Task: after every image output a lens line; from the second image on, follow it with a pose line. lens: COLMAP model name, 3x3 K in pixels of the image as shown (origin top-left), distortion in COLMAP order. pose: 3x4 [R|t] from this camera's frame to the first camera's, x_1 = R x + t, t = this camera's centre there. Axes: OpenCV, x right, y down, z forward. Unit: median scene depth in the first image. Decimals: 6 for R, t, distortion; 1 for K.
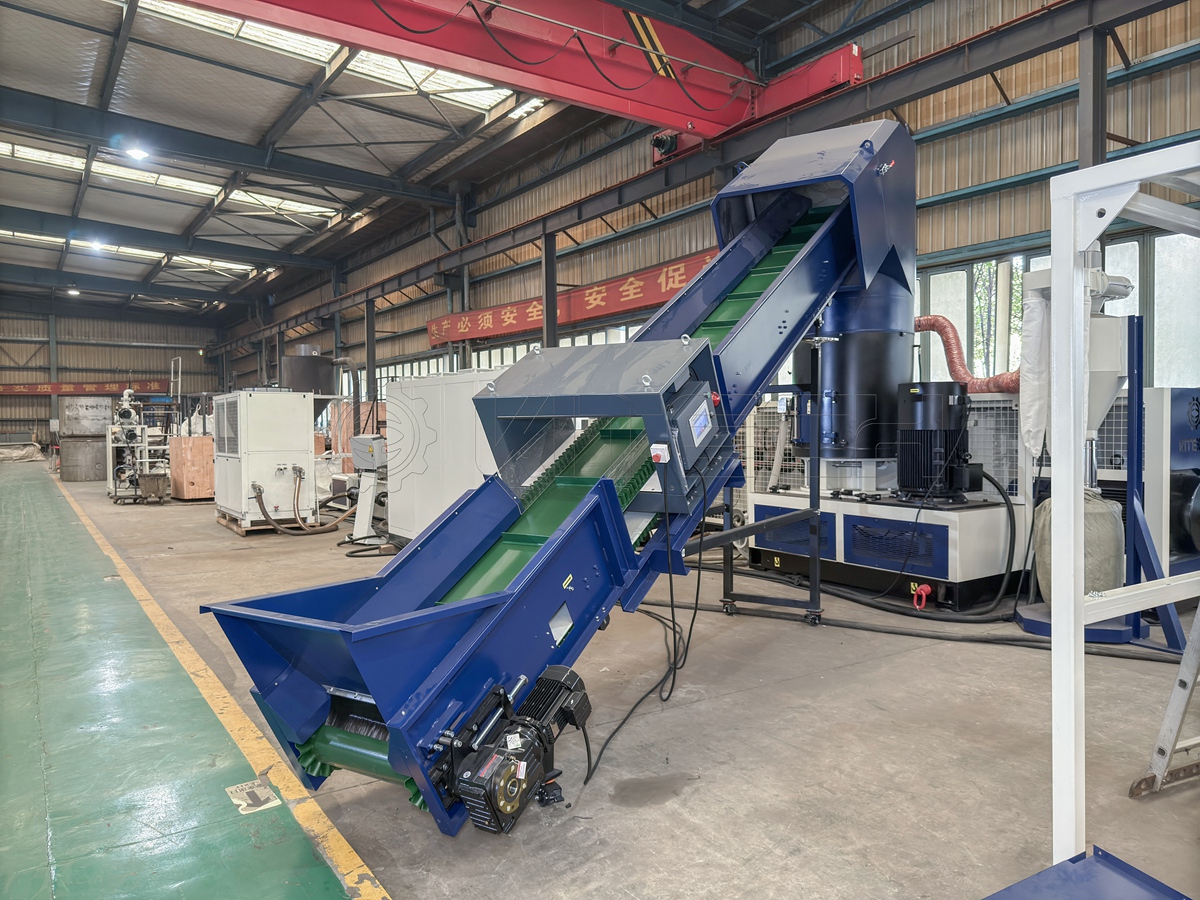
lens RADIAL K [[850.6, 0, 598.8], [0, 850.6, 432.1], [0, 0, 1]] dist [0.030175, -0.036938]
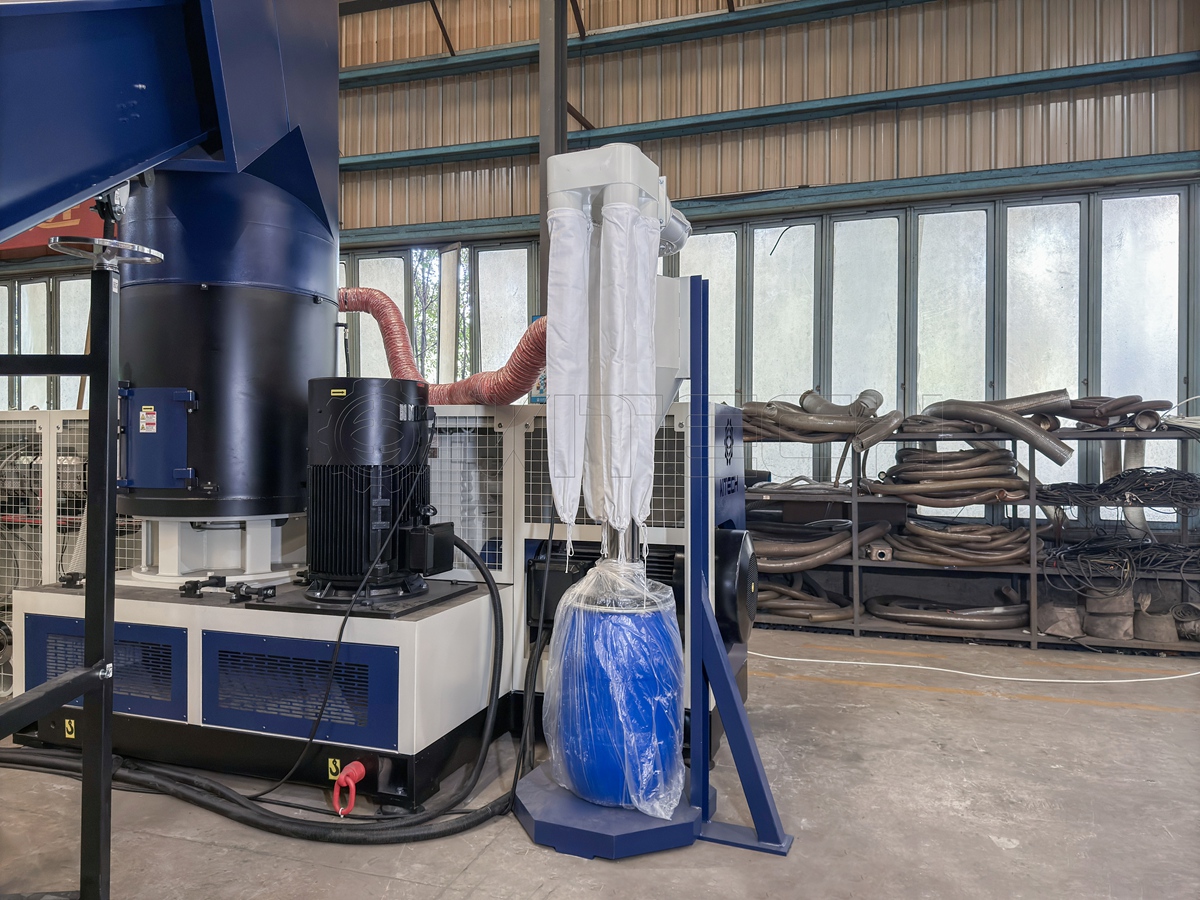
lens RADIAL K [[841.4, 0, 596.3], [0, 841.4, 448.0], [0, 0, 1]] dist [0.053533, -0.068488]
pose [[0.796616, 0.005092, 0.604464, 0.144439], [0.002169, 0.999934, -0.011282, -0.006248], [-0.604482, 0.010299, 0.796553, 0.388574]]
